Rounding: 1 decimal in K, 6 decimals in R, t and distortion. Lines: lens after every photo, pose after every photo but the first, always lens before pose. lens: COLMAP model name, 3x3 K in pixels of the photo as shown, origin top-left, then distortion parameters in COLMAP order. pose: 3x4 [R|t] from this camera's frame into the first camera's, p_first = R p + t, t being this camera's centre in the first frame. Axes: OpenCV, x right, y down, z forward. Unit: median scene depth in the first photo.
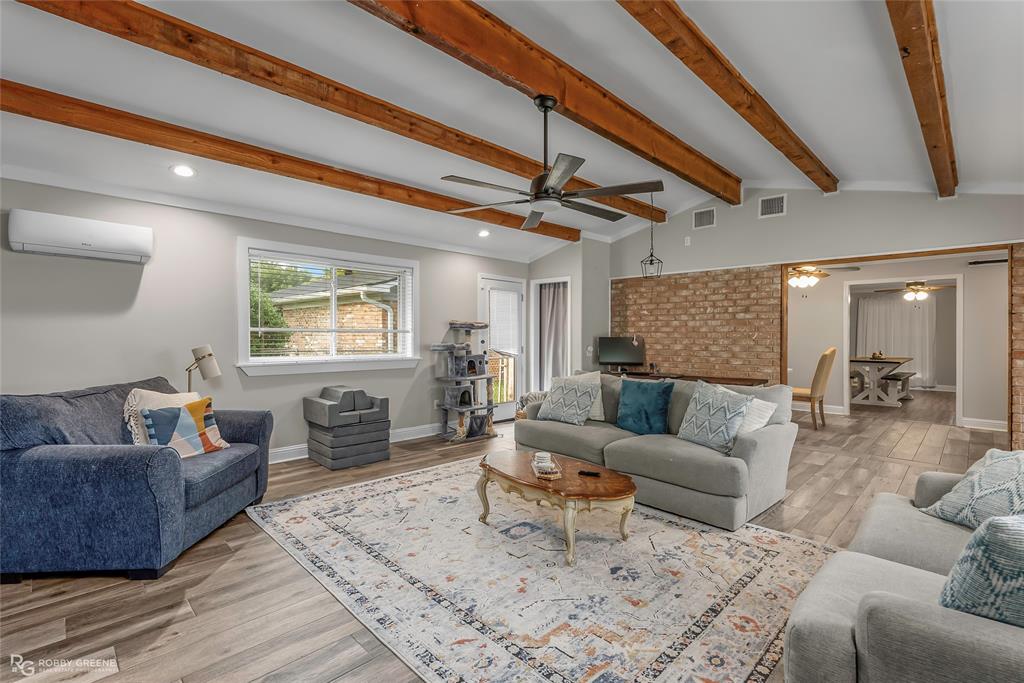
lens RADIAL K [[469.5, 0, 519.0], [0, 469.5, 336.7], [0, 0, 1]] dist [-0.003938, 0.000837]
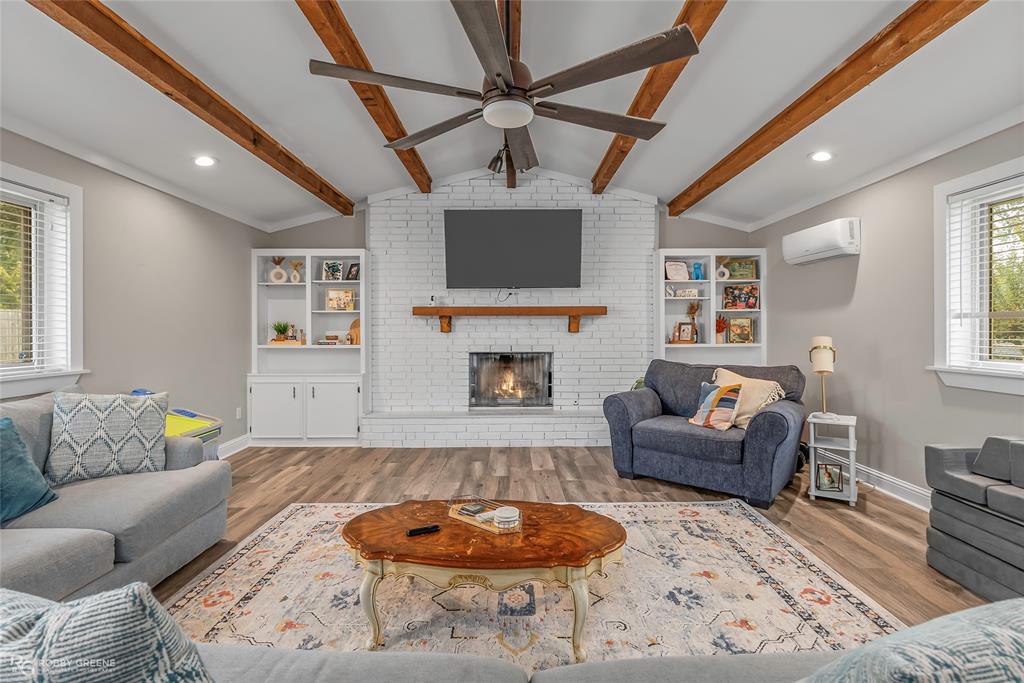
lens RADIAL K [[469.5, 0, 515.5], [0, 469.5, 333.7], [0, 0, 1]] dist [-0.003938, 0.000837]
pose [[-0.710772, 0.004835, -0.703406, 0.271956], [0.000682, 0.999981, 0.006184, 0.002820], [0.703423, 0.003916, -0.710761, 0.811033]]
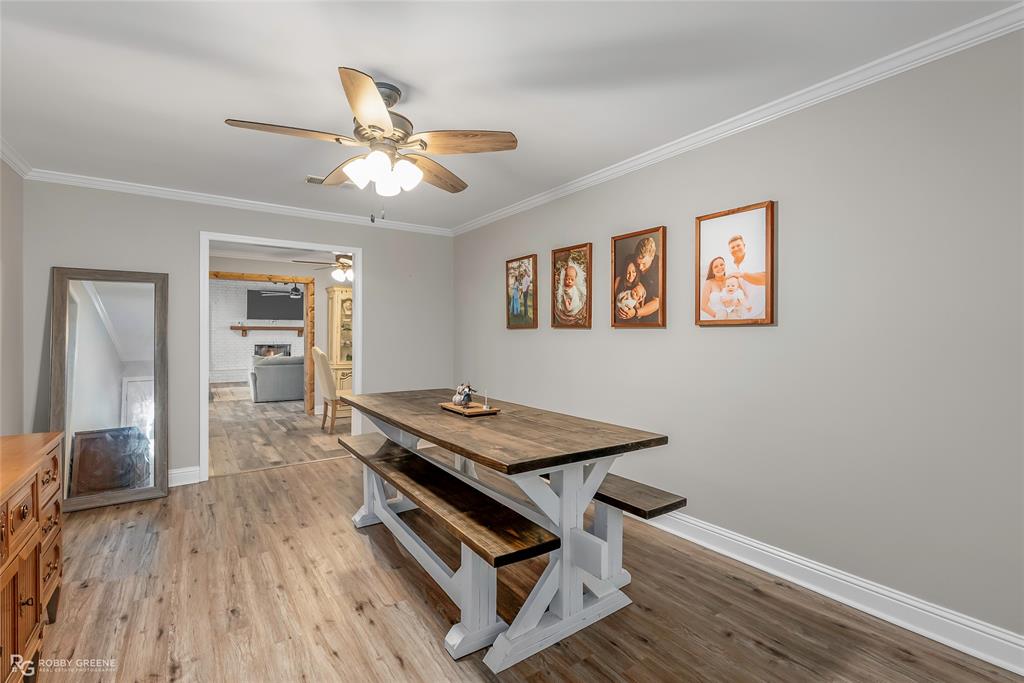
lens RADIAL K [[469.5, 0, 521.9], [0, 469.5, 337.9], [0, 0, 1]] dist [-0.003938, 0.000837]
pose [[-0.174908, 0.004575, -0.984574, 1.745087], [-0.000775, 0.999988, 0.004785, 0.001033], [0.984584, 0.001600, -0.174903, 1.800553]]
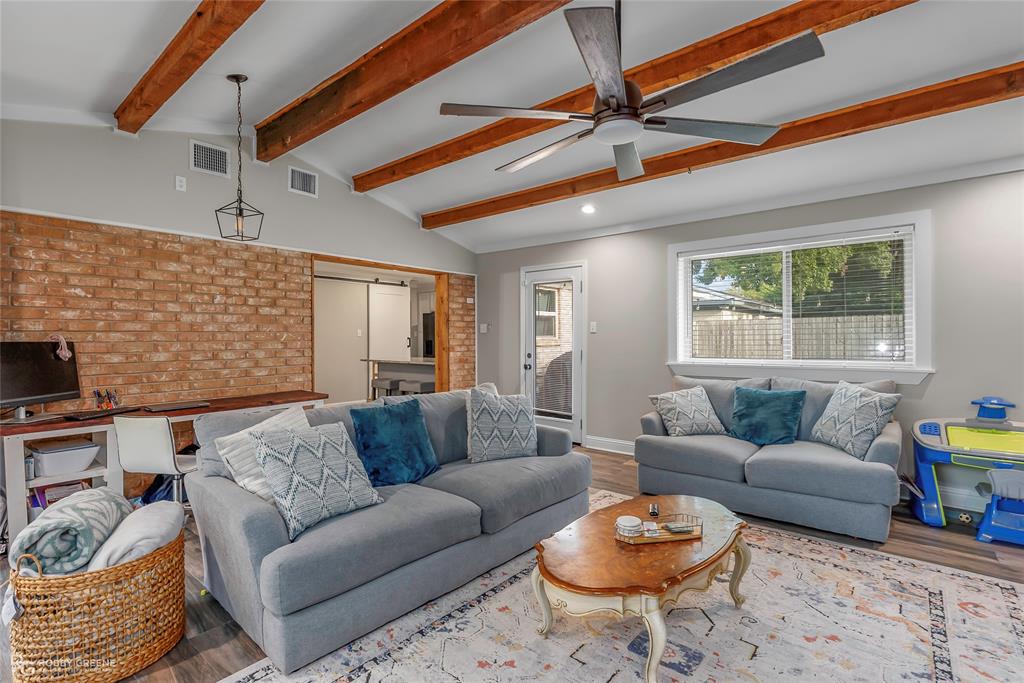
lens RADIAL K [[469.5, 0, 514.3], [0, 469.5, 344.1], [0, 0, 1]] dist [-0.003938, 0.000837]
pose [[-0.085031, -0.018693, 0.996203, -0.316129], [0.007071, 0.999788, 0.019364, -0.002639], [-0.996353, 0.008690, -0.084881, 0.671861]]
